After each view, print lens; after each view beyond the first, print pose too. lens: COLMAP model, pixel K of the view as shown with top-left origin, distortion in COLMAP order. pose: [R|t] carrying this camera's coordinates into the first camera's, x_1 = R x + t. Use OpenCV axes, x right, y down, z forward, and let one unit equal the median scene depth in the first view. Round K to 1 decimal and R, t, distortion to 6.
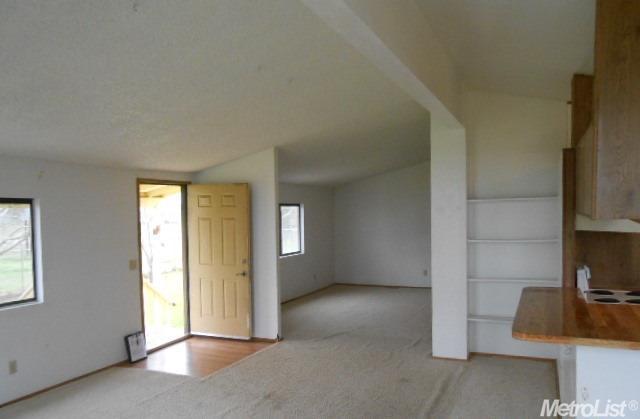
lens RADIAL K [[494.6, 0, 320.6], [0, 494.6, 240.6], [0, 0, 1]] dist [-0.043753, 0.050271]
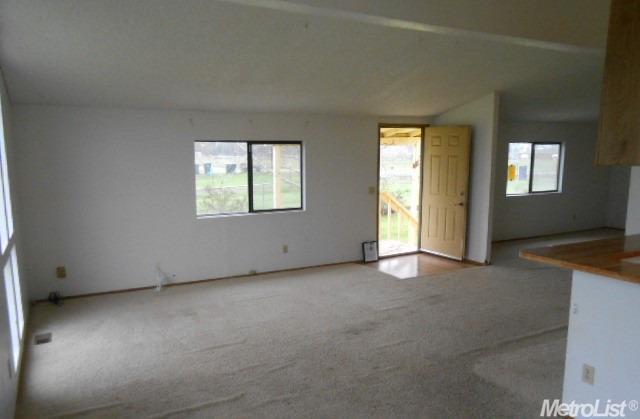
lens RADIAL K [[494.6, 0, 320.6], [0, 494.6, 240.6], [0, 0, 1]] dist [-0.043753, 0.050271]
pose [[0.791743, 0.118285, -0.599292, 0.310167], [-0.038750, 0.988822, 0.143975, -0.002894], [0.609623, -0.090769, 0.787477, -0.138540]]
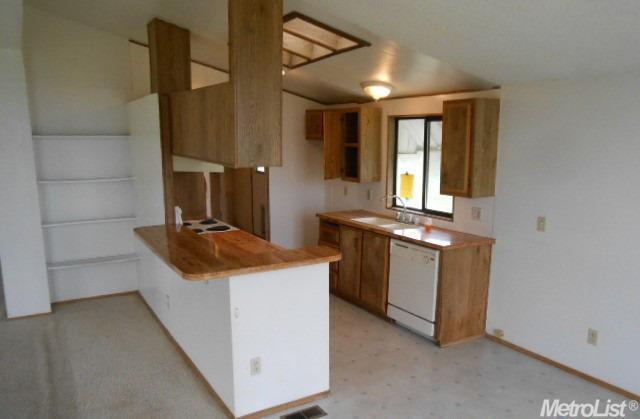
lens RADIAL K [[494.6, 0, 320.6], [0, 494.6, 240.6], [0, 0, 1]] dist [-0.043753, 0.050271]
pose [[0.577002, -0.145019, 0.803765, -0.114355], [0.026854, 0.986947, 0.158792, -0.020171], [-0.816301, -0.070040, 0.573365, 0.056866]]
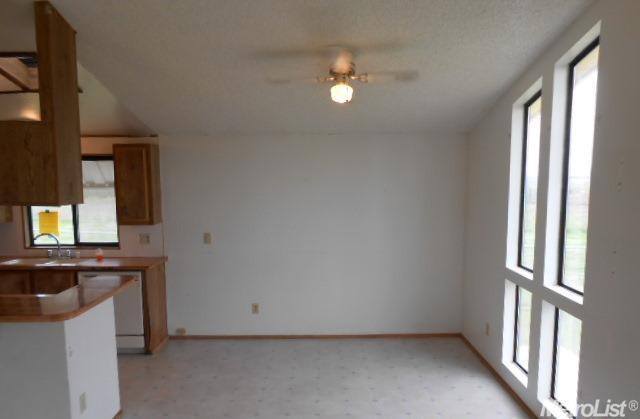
lens RADIAL K [[494.6, 0, 320.6], [0, 494.6, 240.6], [0, 0, 1]] dist [-0.043753, 0.050271]
pose [[-0.408314, -0.093546, 0.908036, -0.304982], [0.052942, 0.990634, 0.125862, -0.027034], [-0.911305, 0.099464, -0.399538, 0.361003]]
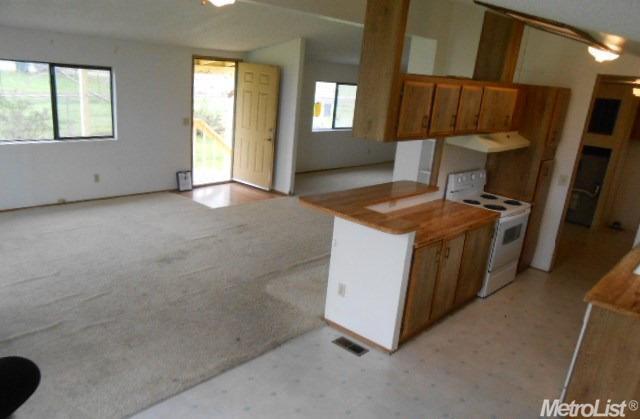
lens RADIAL K [[494.6, 0, 320.6], [0, 494.6, 240.6], [0, 0, 1]] dist [-0.043753, 0.050271]
pose [[0.945382, 0.196947, -0.259740, 0.377978], [-0.122312, 0.952942, 0.277383, -0.058036], [0.302147, -0.230464, 0.924983, -0.219479]]
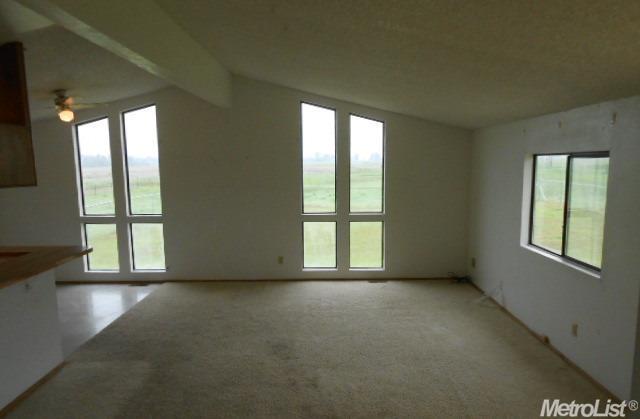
lens RADIAL K [[494.6, 0, 320.6], [0, 494.6, 240.6], [0, 0, 1]] dist [-0.043753, 0.050271]
pose [[-0.915188, 0.090983, -0.392624, 0.140185], [0.007668, 0.977940, 0.208744, -0.087480], [0.402955, 0.188029, -0.895697, 1.213770]]
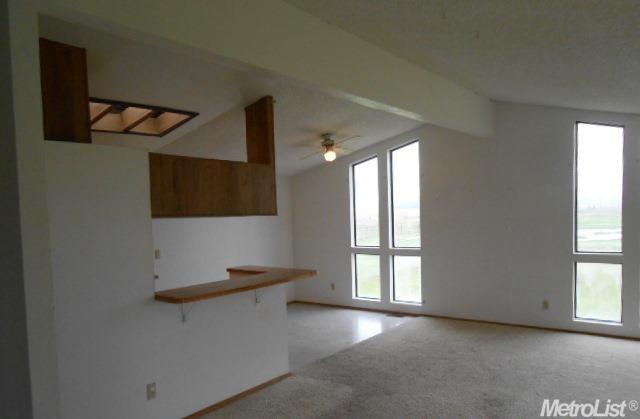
lens RADIAL K [[494.6, 0, 320.6], [0, 494.6, 240.6], [0, 0, 1]] dist [-0.043753, 0.050271]
pose [[-0.972801, 0.033177, 0.229256, -0.029609], [0.059058, 0.992507, 0.106971, -0.062202], [-0.223989, 0.117601, -0.967470, 1.190226]]
